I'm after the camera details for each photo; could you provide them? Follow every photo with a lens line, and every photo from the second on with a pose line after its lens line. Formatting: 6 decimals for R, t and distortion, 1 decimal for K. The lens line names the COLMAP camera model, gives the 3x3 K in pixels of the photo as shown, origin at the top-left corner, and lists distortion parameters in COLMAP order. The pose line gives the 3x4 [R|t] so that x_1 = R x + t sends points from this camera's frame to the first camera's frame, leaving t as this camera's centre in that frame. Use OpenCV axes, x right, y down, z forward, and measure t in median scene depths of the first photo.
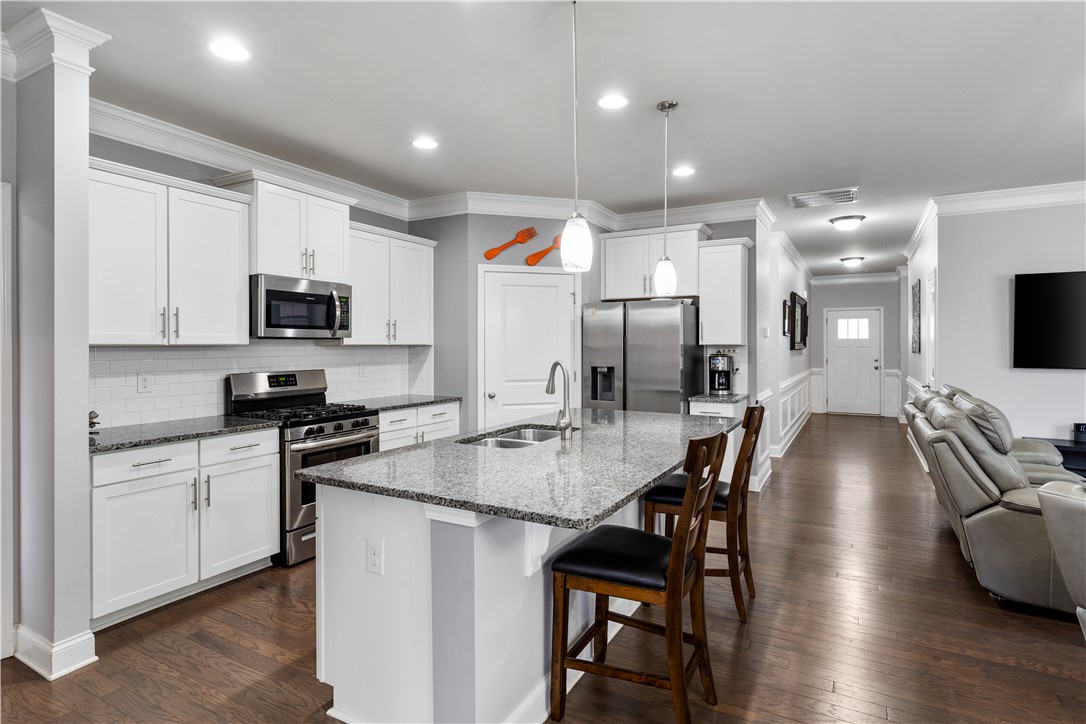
lens RADIAL K [[570.3, 0, 543.5], [0, 570.3, 340.0], [0, 0, 1]] dist [0.003222, -0.001196]
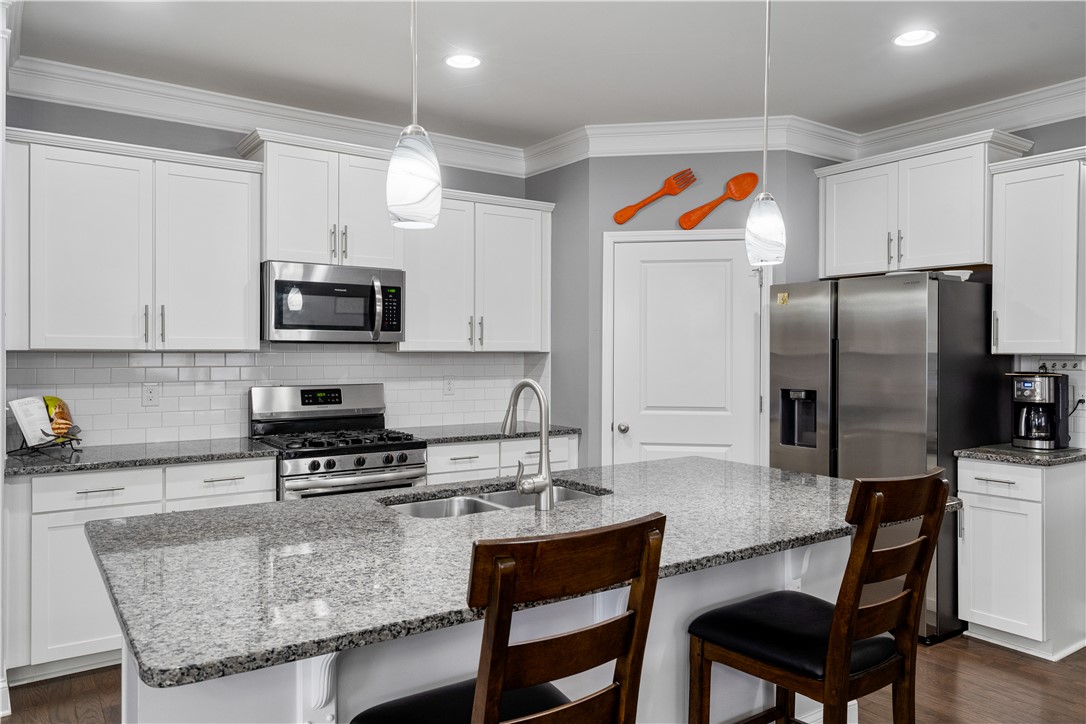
lens RADIAL K [[772.1, 0, 540.0], [0, 772.1, 351.7], [0, 0, 1]] dist [0.004462, 0.003499]
pose [[0.895609, 0.004820, -0.444816, 0.228812], [-0.000982, 0.999960, 0.008857, -0.000125], [0.444841, -0.007495, 0.895578, 0.155805]]
